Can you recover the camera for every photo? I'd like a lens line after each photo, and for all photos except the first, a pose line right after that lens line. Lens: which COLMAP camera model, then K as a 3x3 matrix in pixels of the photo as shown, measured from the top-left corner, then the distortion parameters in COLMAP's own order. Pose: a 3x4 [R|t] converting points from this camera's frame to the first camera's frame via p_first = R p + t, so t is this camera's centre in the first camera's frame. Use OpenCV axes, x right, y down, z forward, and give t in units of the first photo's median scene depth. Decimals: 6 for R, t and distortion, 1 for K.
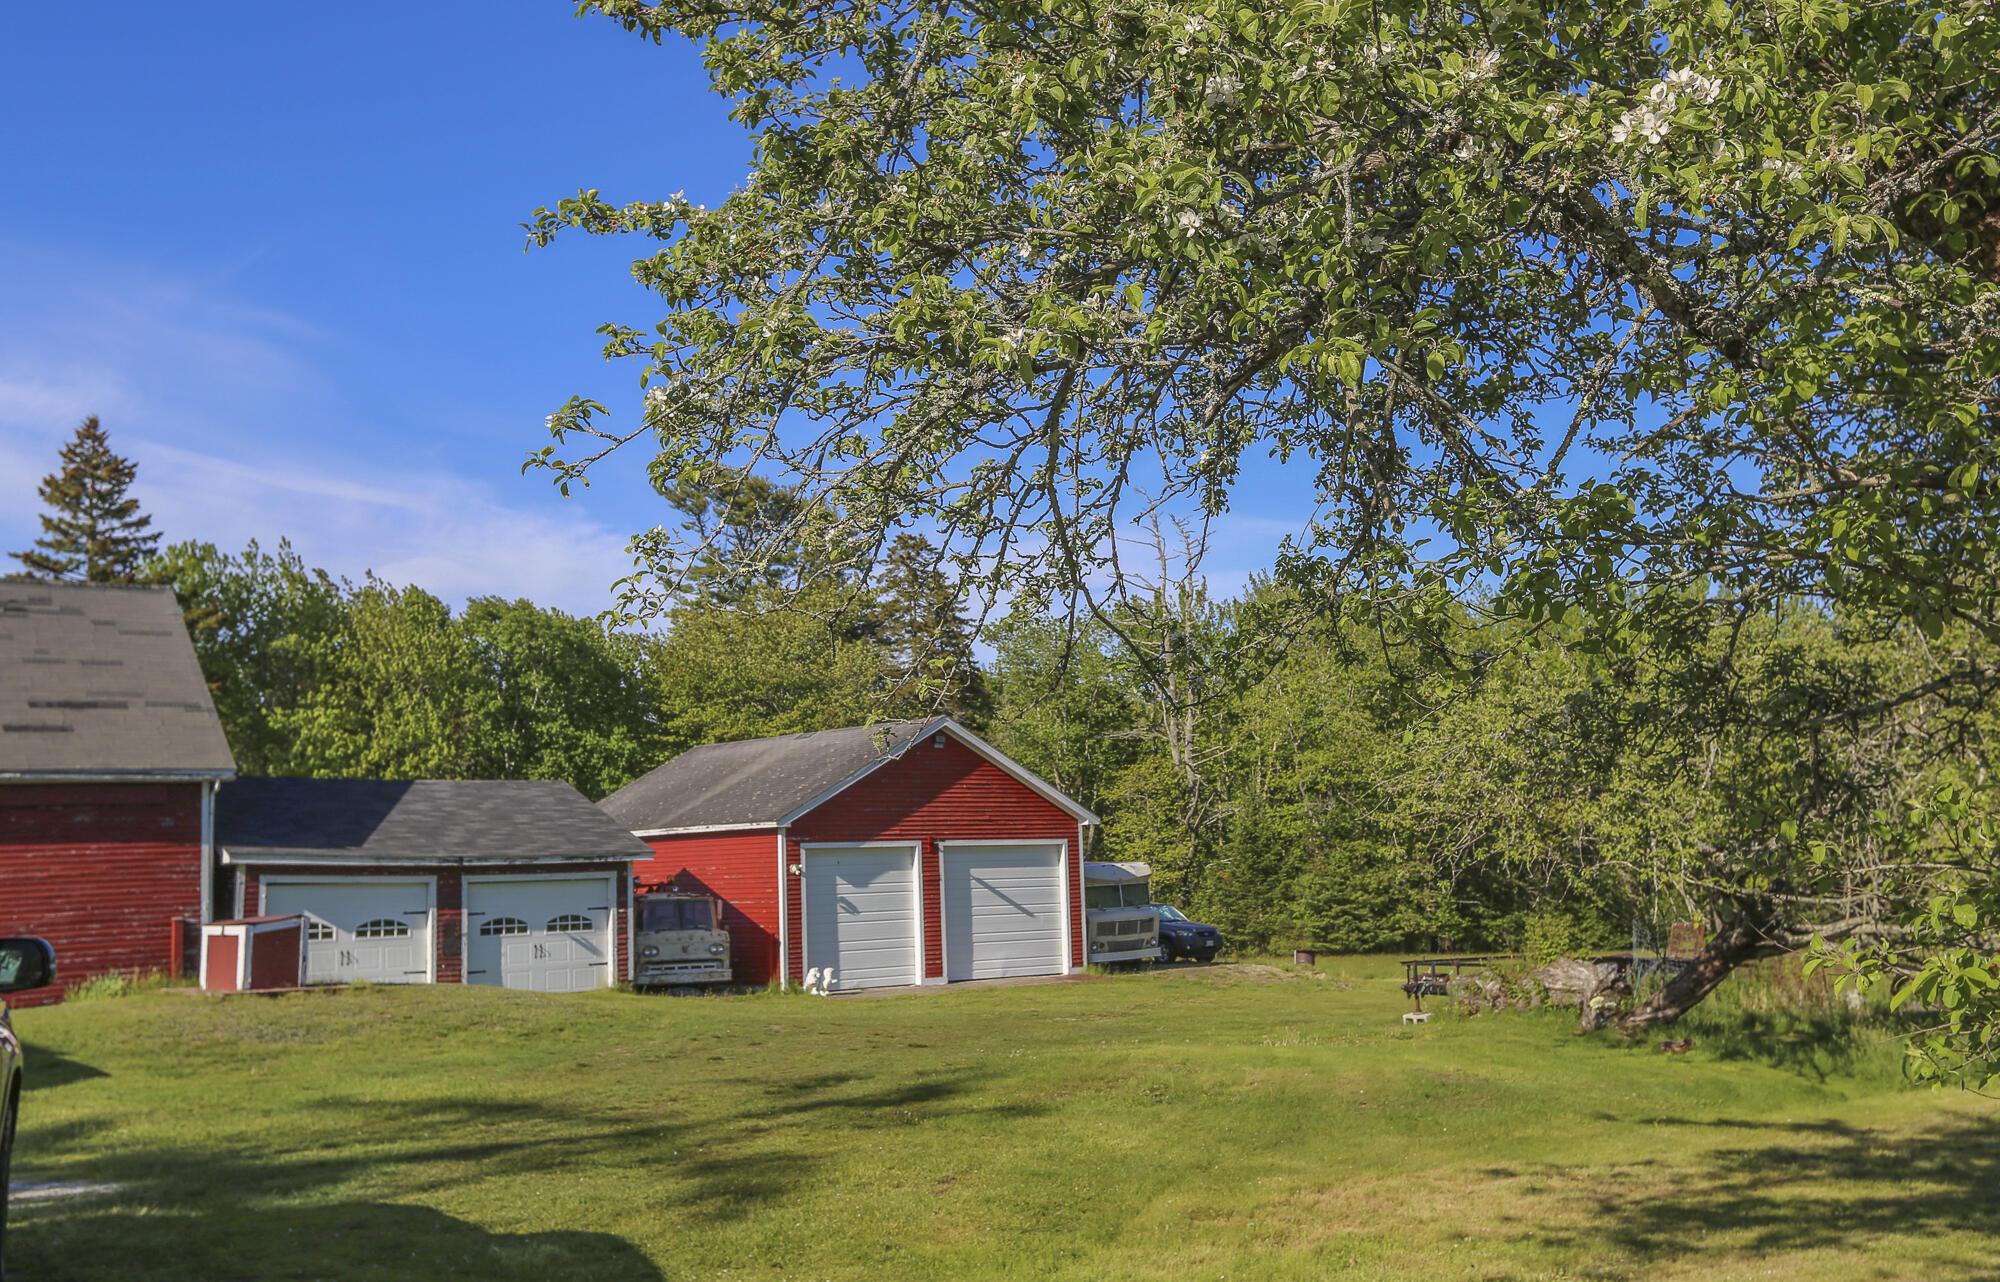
lens RADIAL K [[2093.4, 0, 1002.1], [0, 2093.4, 646.9], [0, 0, 1]] dist [0.029830, 0.000000]
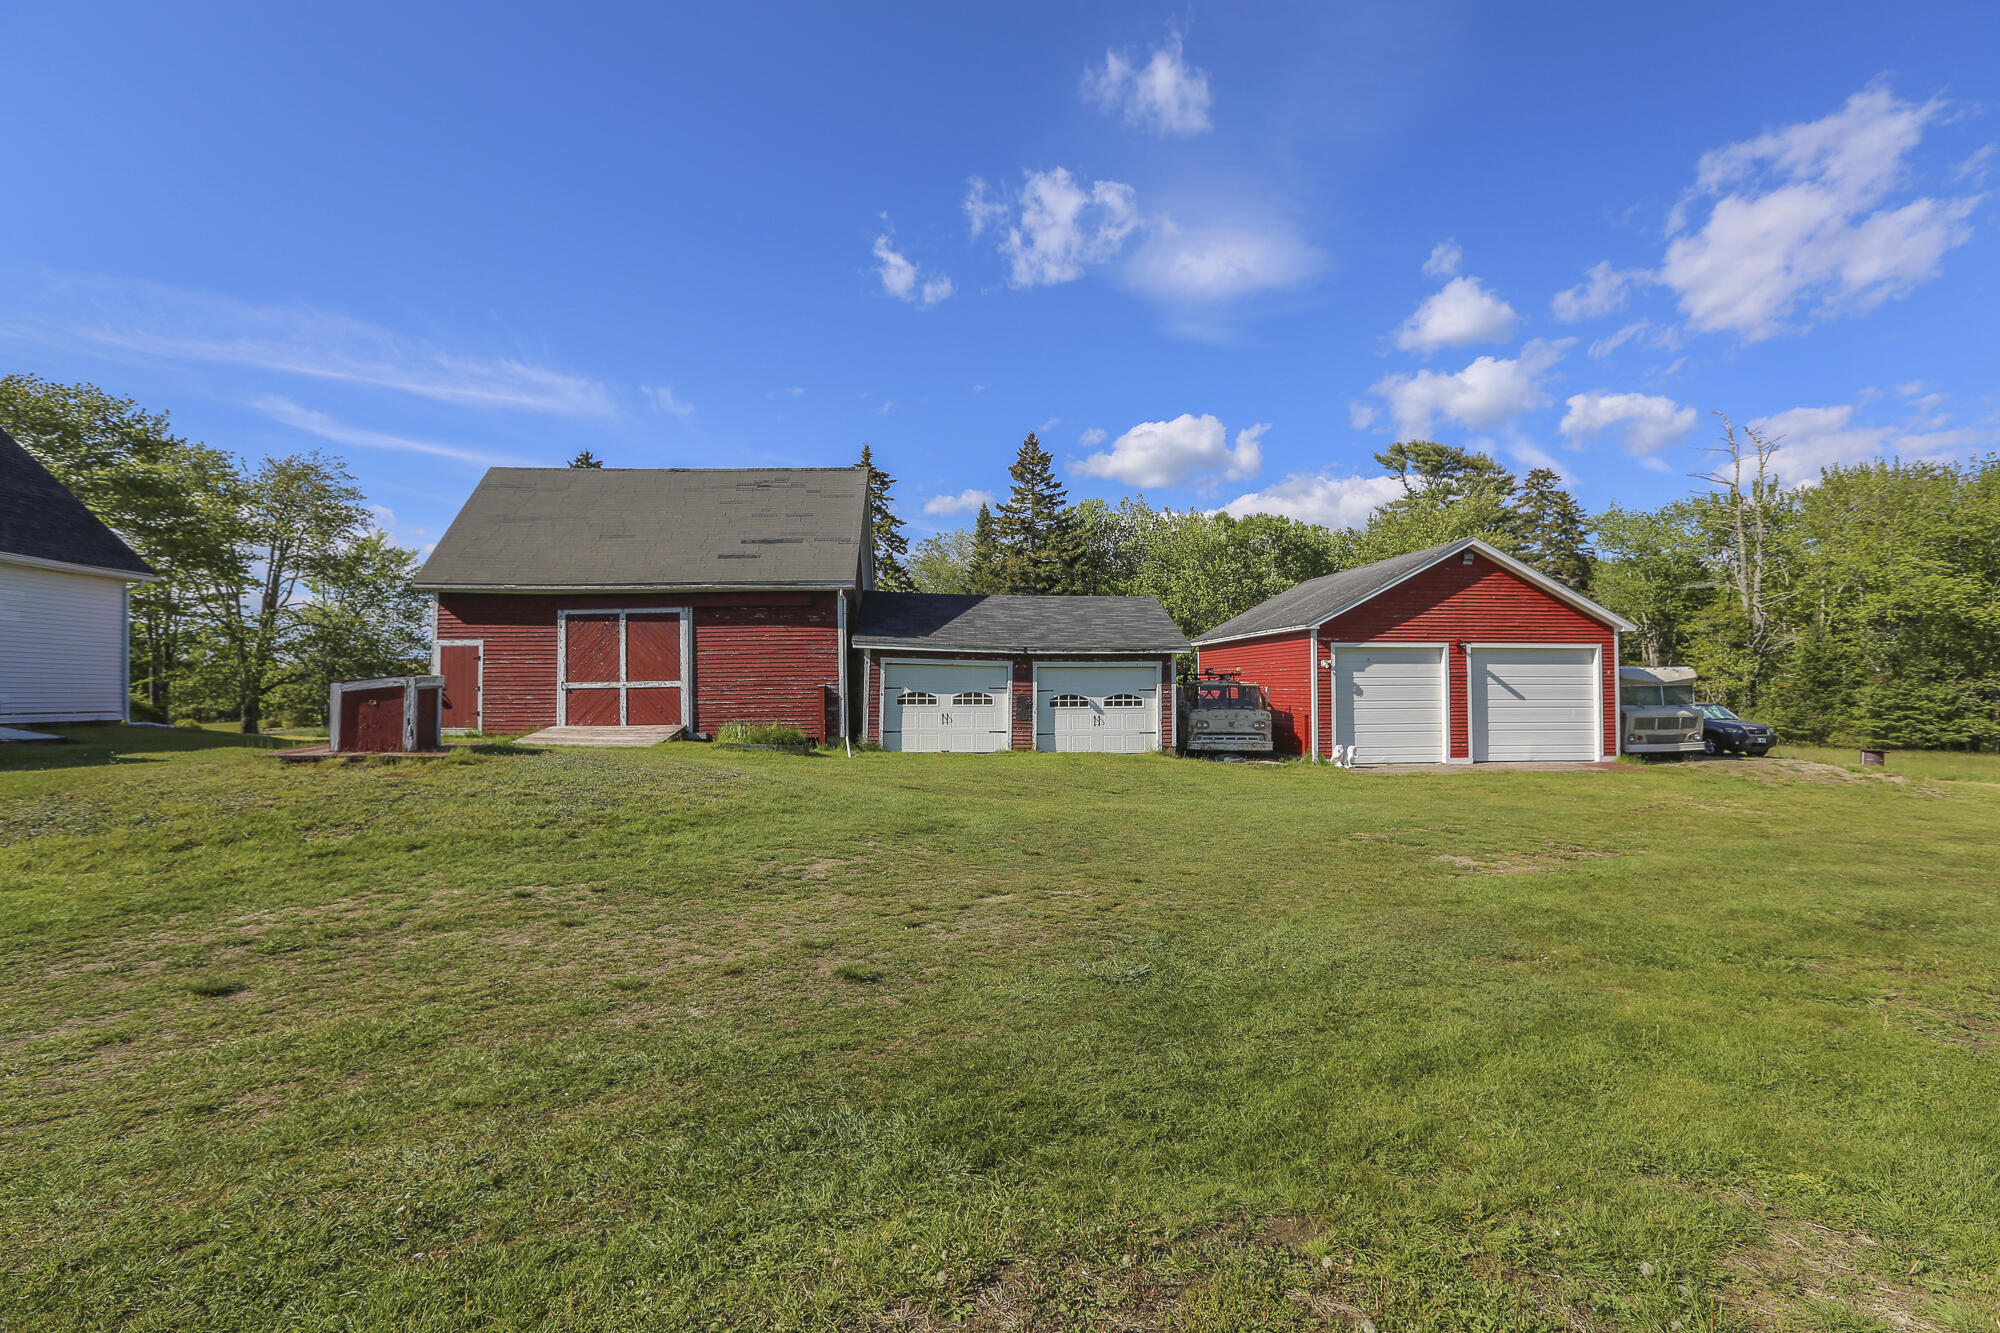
lens RADIAL K [[941.0, 0, 992.9], [0, 941.0, 668.5], [0, 0, 1]] dist [-0.011872, 0.002325]
pose [[0.823282, 0.016473, -0.567394, 0.048413], [0.038709, 0.995623, 0.085072, 0.049460], [0.566311, -0.092001, 0.819040, 0.399038]]
